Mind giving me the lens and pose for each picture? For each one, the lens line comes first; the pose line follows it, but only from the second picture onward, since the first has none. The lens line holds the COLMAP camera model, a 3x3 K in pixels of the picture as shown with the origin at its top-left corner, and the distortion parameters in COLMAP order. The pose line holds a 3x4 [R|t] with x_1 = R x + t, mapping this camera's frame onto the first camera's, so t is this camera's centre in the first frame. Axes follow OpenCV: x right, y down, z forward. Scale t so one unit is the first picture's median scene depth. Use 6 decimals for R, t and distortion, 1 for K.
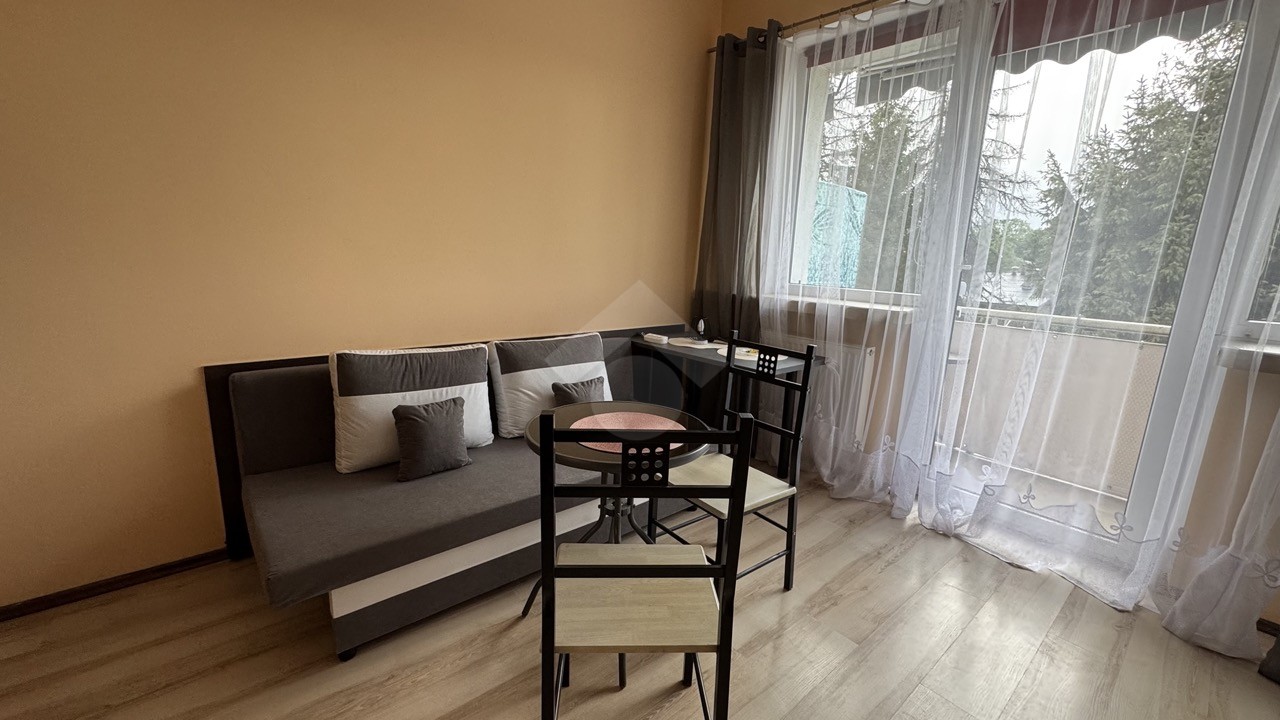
lens RADIAL K [[507.0, 0, 640.0], [0, 507.0, 360.0], [0, 0, 1]] dist [-0.000397, -0.000329]
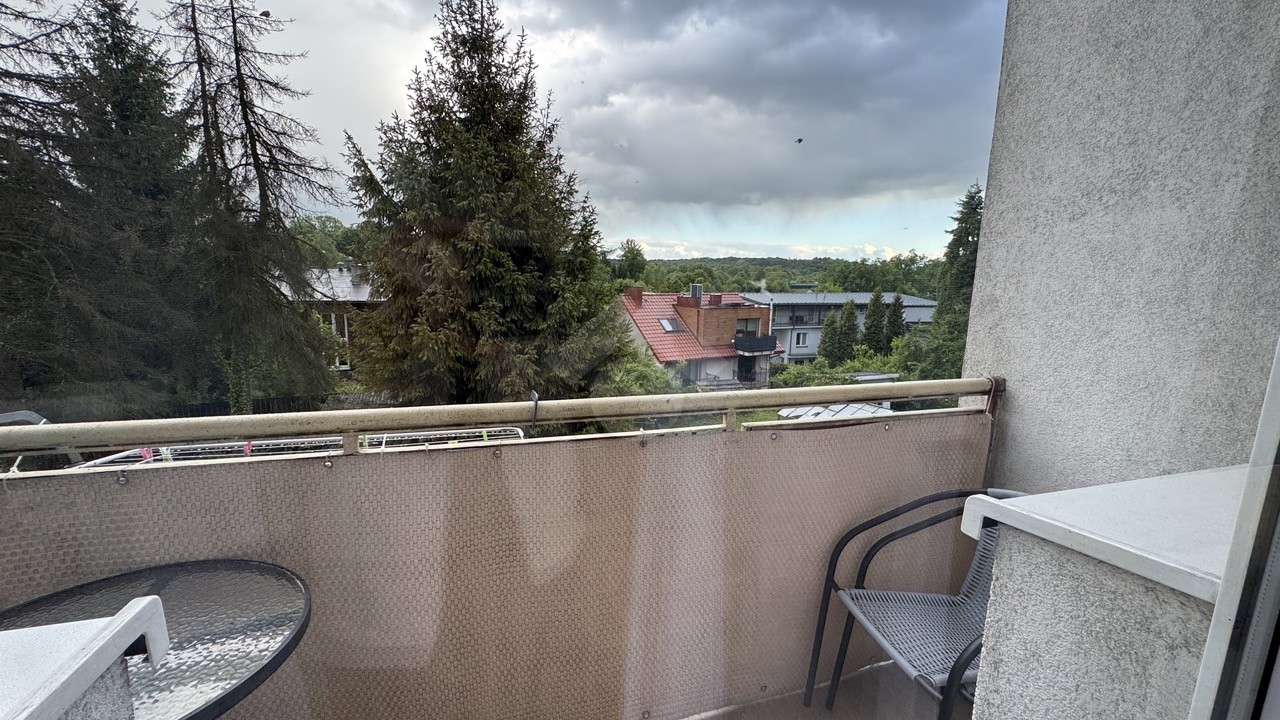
lens RADIAL K [[507.0, 0, 640.0], [0, 507.0, 360.0], [0, 0, 1]] dist [-0.000397, -0.000329]
pose [[0.402168, -0.187323, 0.896198, 0.161753], [0.180232, 0.975891, 0.123101, -0.046436], [-0.897651, 0.112016, 0.426234, 0.225479]]
